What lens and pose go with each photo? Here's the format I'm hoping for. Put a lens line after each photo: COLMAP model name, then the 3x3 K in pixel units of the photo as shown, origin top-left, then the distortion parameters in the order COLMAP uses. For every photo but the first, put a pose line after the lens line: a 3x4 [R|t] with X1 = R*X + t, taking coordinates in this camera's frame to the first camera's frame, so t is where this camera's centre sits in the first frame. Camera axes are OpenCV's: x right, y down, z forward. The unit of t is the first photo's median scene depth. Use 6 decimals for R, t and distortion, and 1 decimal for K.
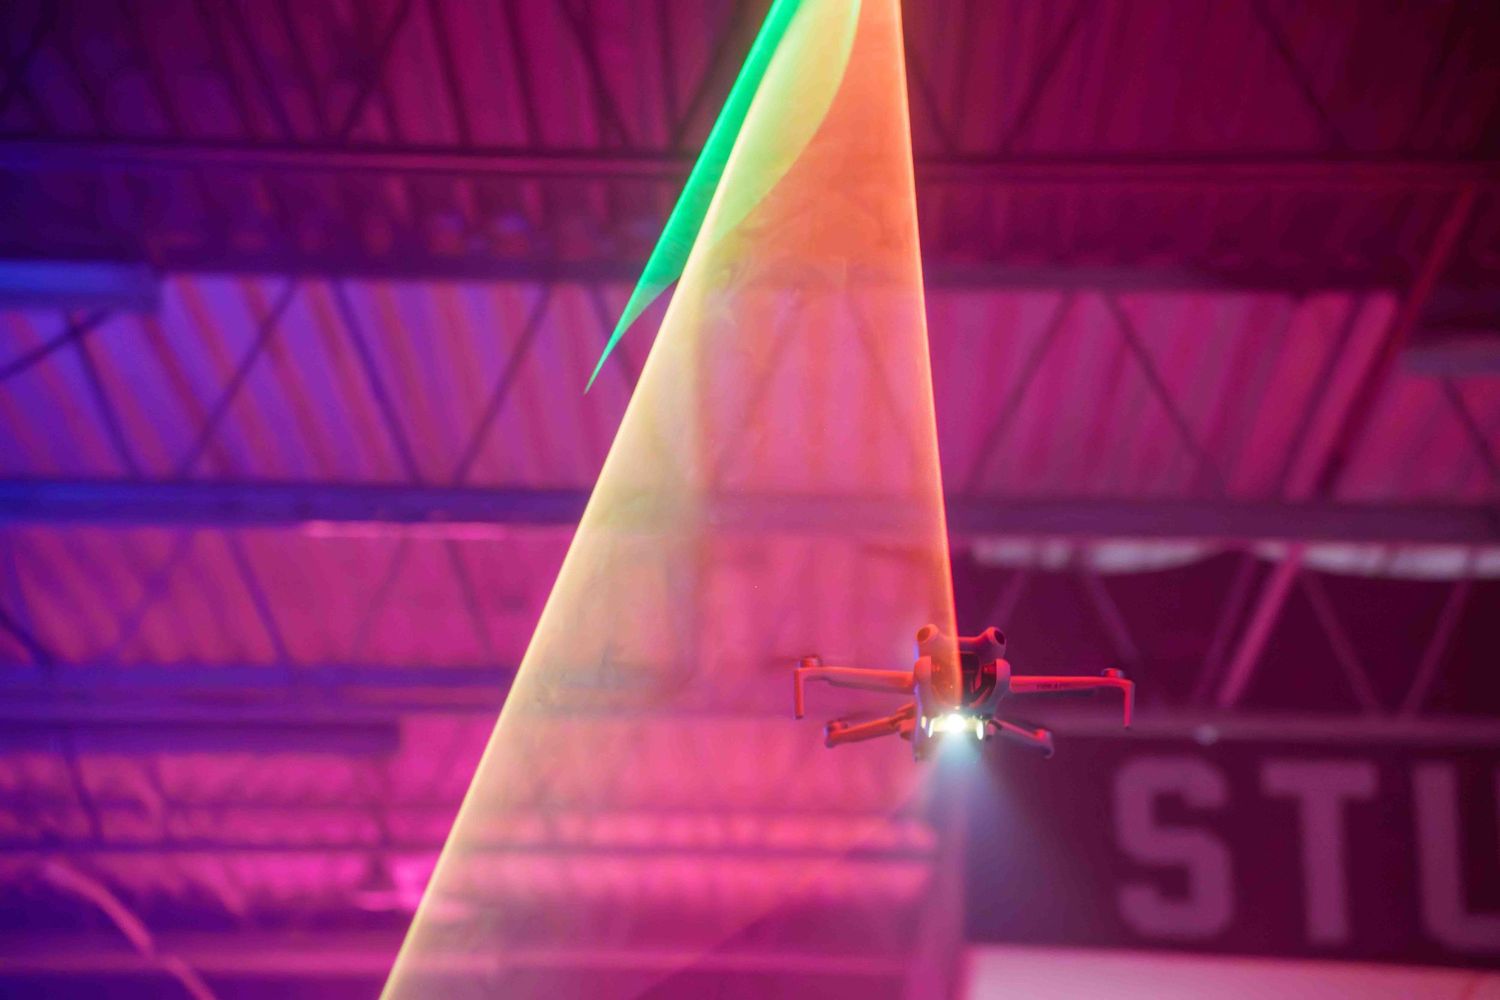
lens RADIAL K [[3332.0, 0, 752.1], [0, 3332.0, 505.8], [0, 0, 1]] dist [0.618759, 0.000000]
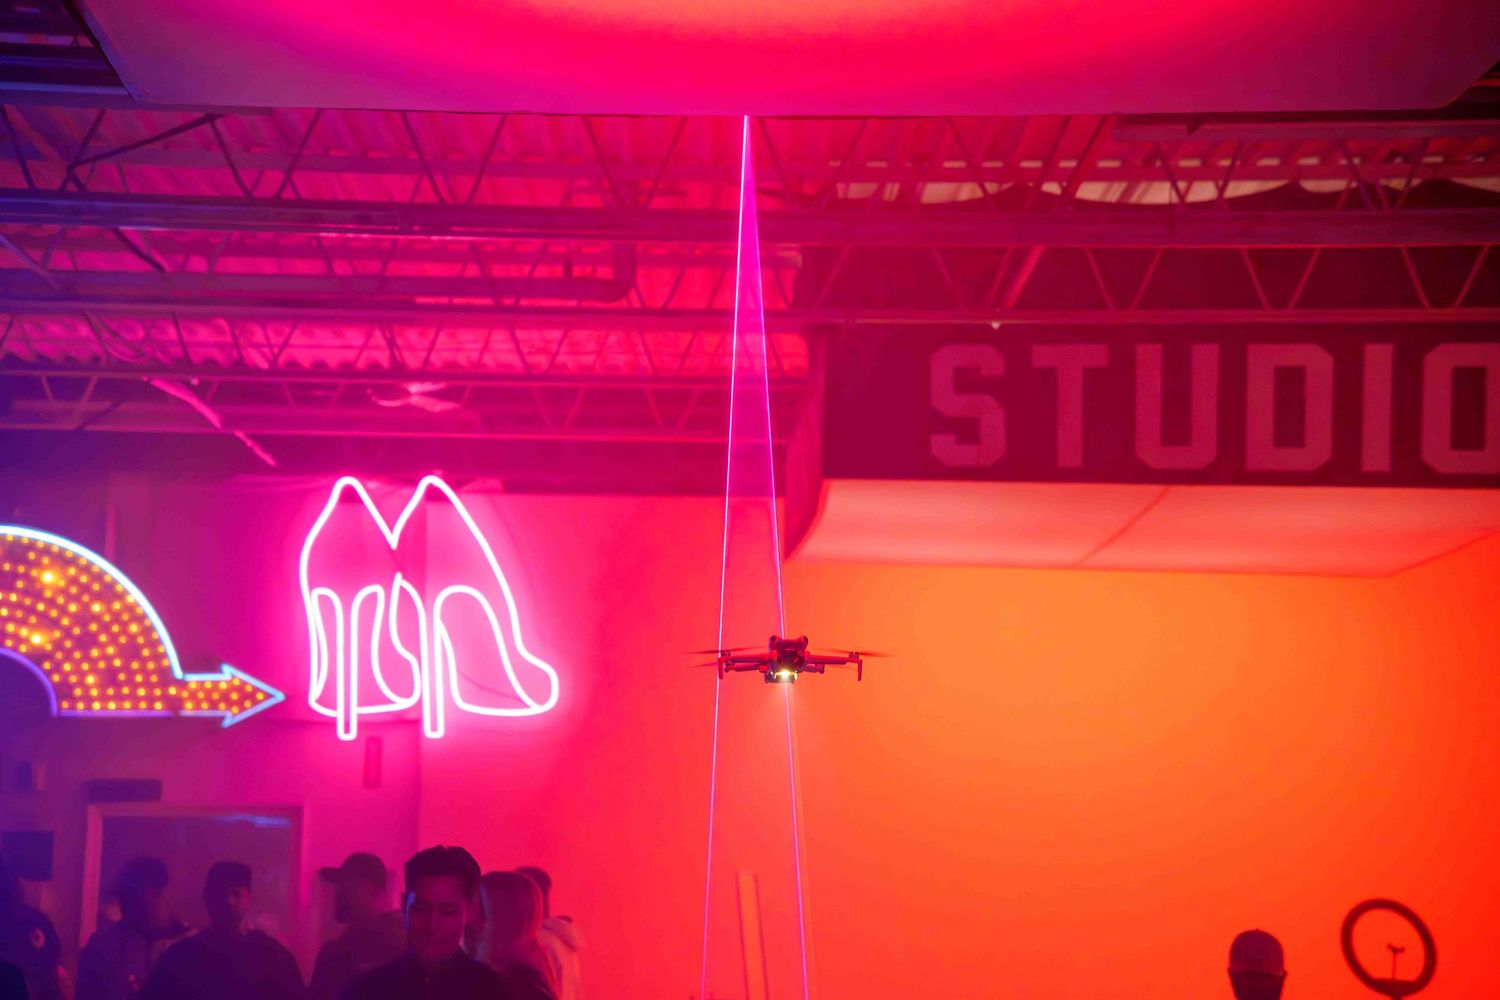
lens RADIAL K [[3057.5, 0, 737.5], [0, 3057.5, 523.5], [0, 0, 1]] dist [0.651328, 0.000000]
pose [[0.999538, -0.011789, 0.028000, -0.010772], [0.005390, 0.975832, 0.218457, -0.135862], [-0.029899, -0.218206, 0.975445, -0.280730]]
